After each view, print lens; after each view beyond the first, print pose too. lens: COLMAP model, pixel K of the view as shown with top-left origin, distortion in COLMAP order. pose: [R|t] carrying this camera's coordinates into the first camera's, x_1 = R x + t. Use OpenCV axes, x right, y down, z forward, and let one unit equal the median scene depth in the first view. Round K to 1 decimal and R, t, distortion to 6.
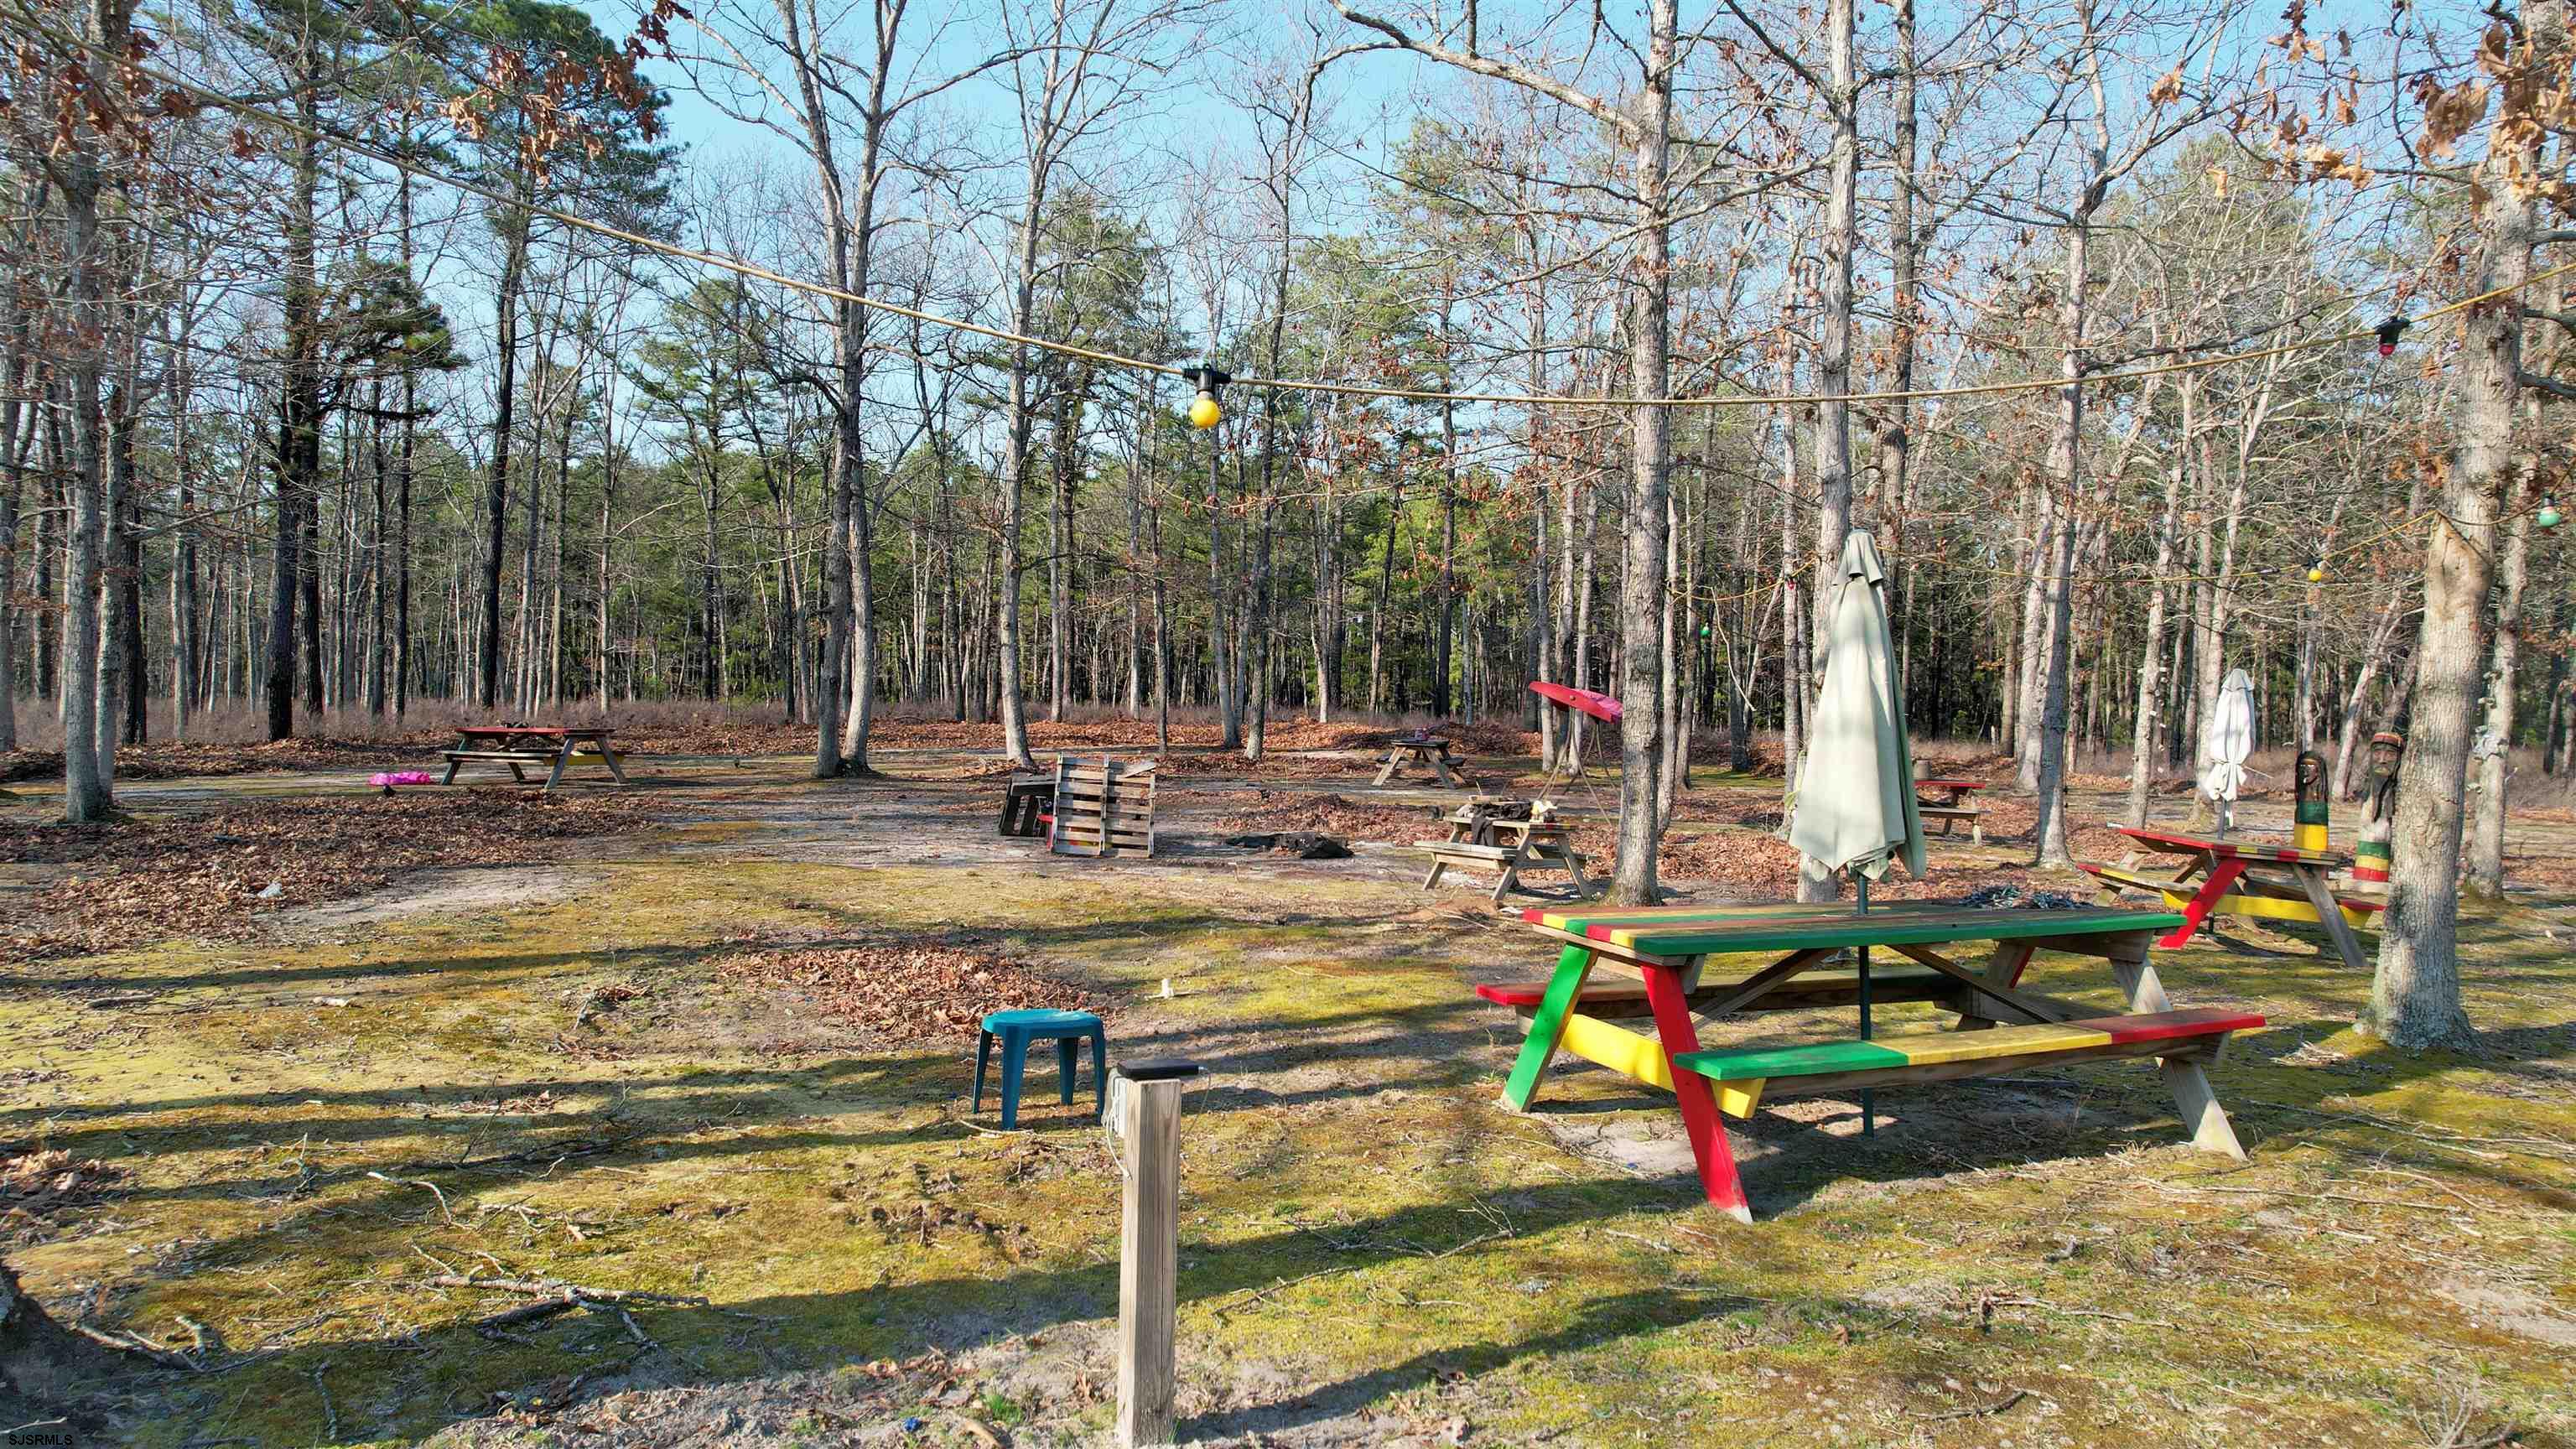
lens RADIAL K [[1688.7, 0, 1290.1], [0, 1688.7, 723.6], [0, 0, 1]] dist [0.000535, 0.002593]
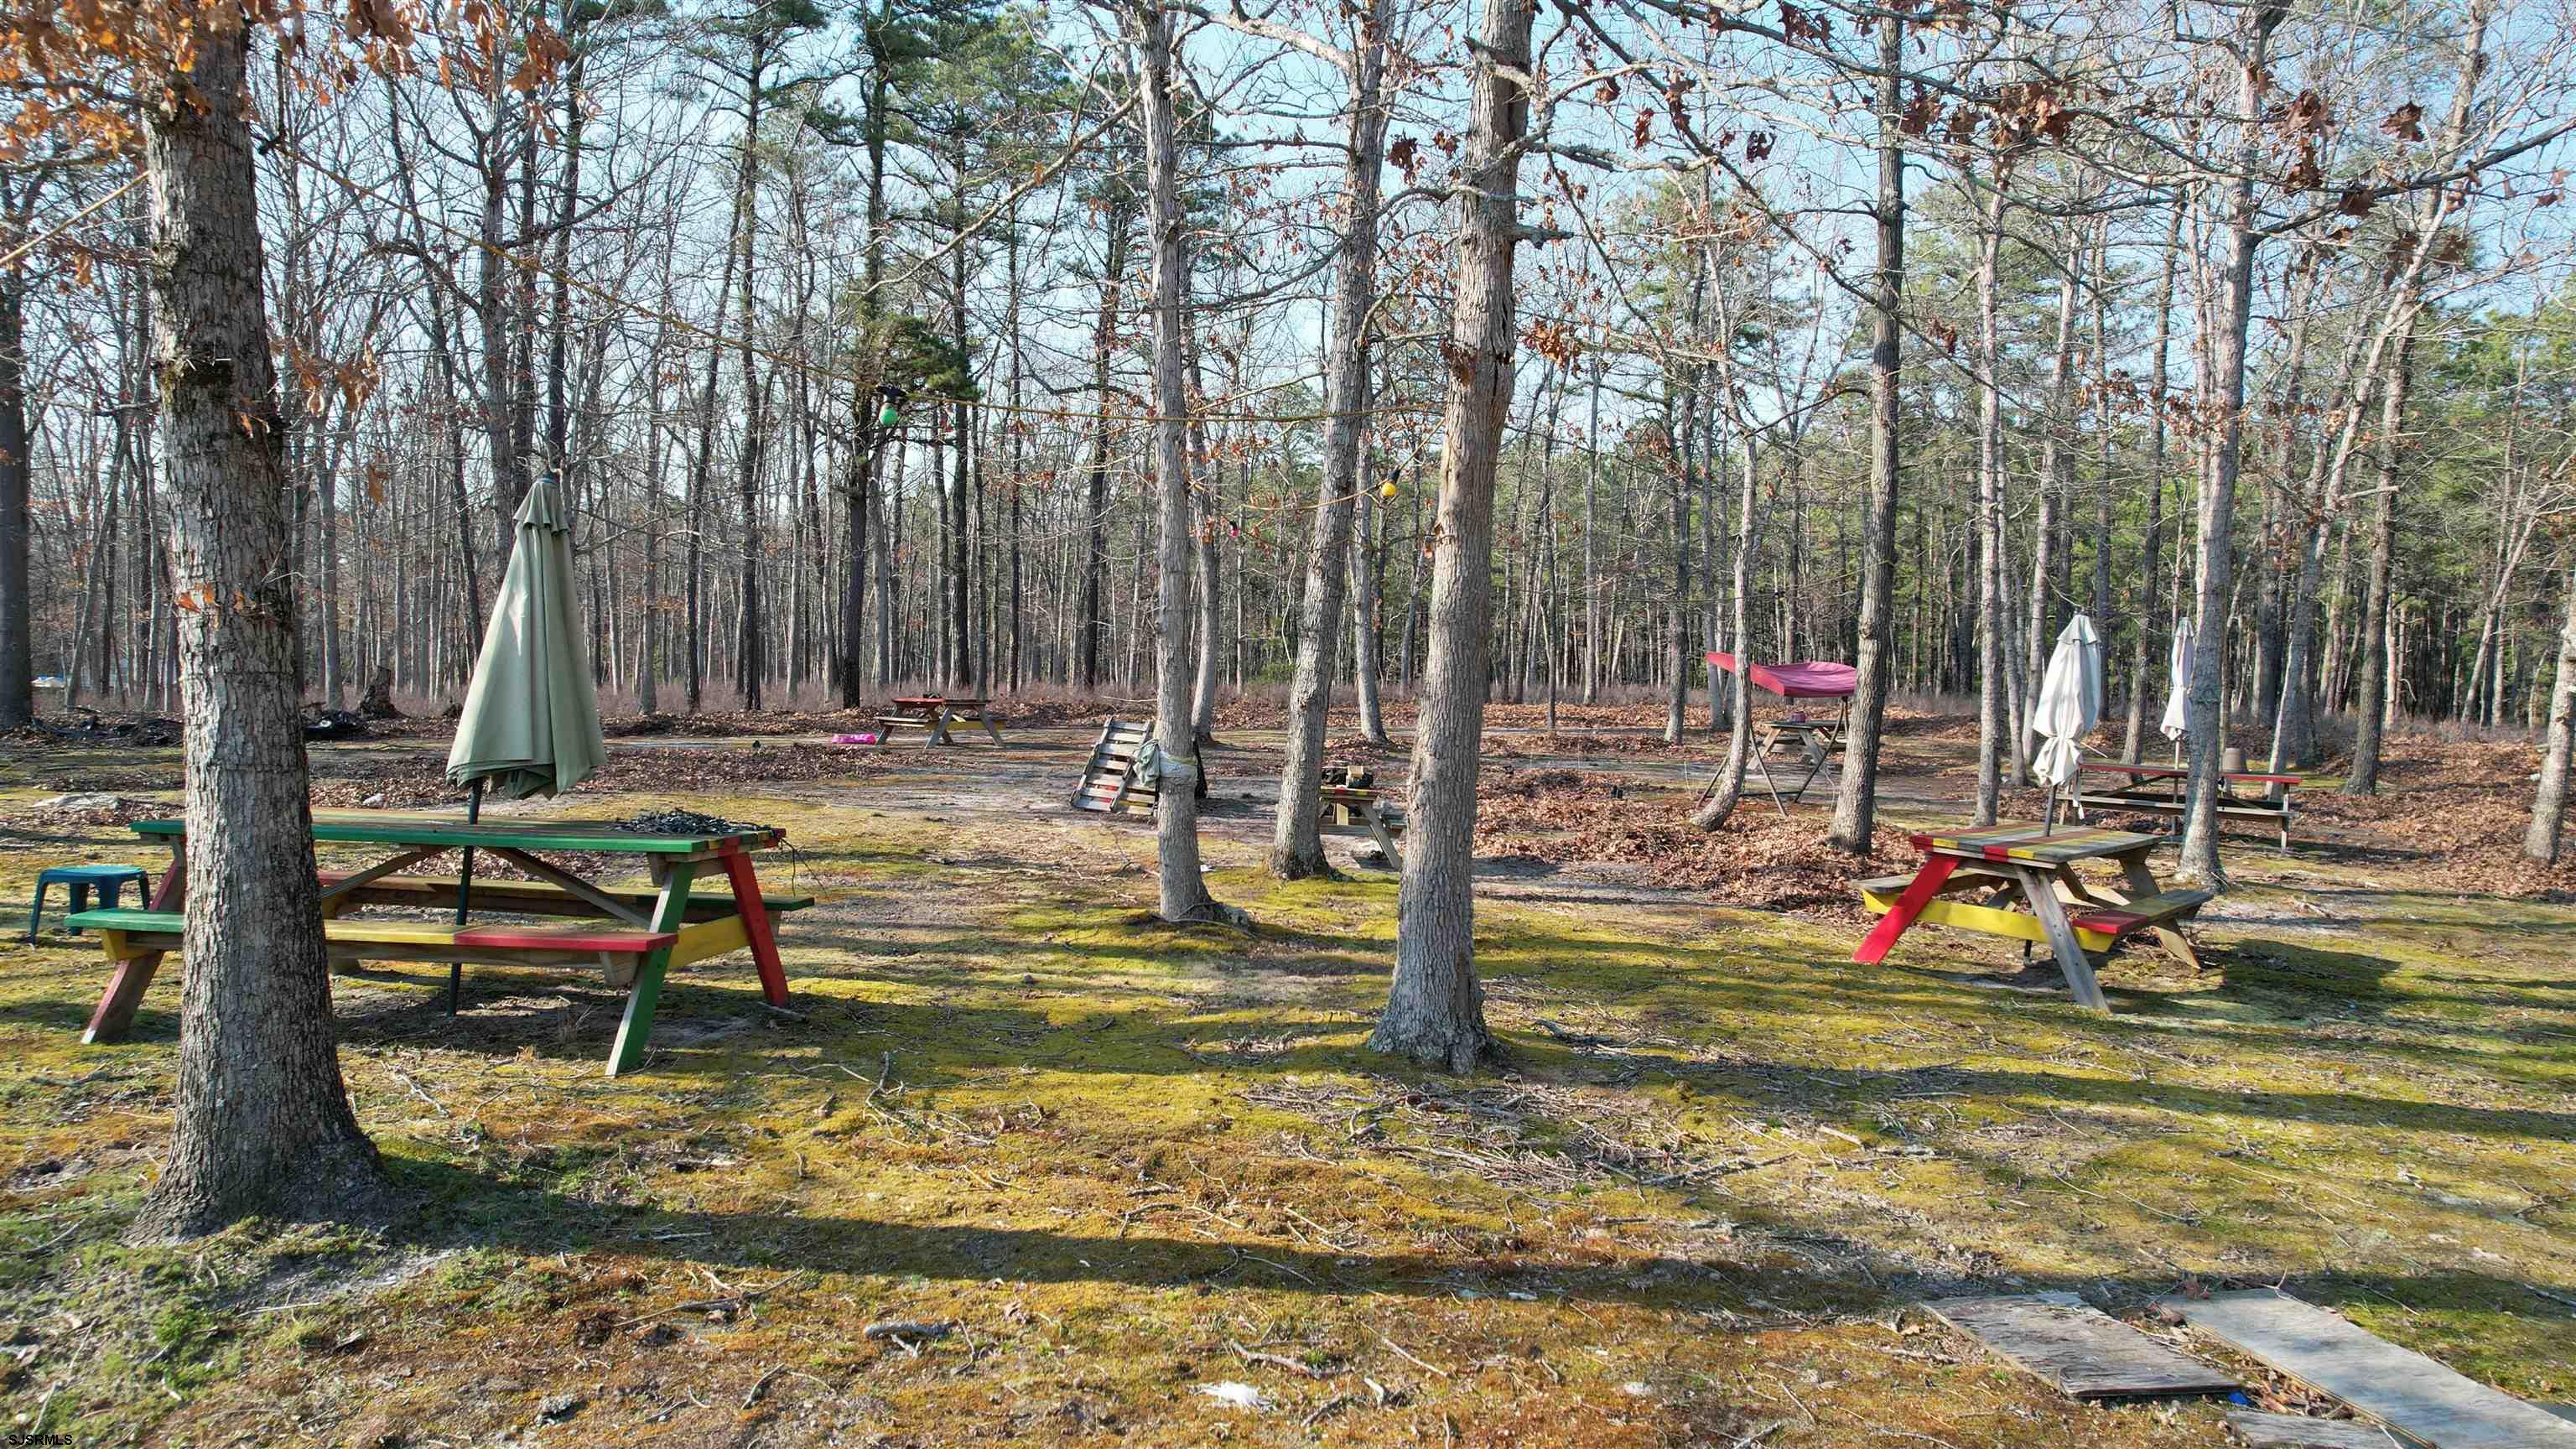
lens RADIAL K [[1688.7, 0, 1291.2], [0, 1688.7, 719.9], [0, 0, 1]] dist [0.000535, 0.002593]
pose [[0.856289, 0.009479, -0.516410, 0.414471], [-0.006580, 0.999951, 0.007443, 0.007388], [0.516455, -0.002975, 0.856309, 0.089050]]
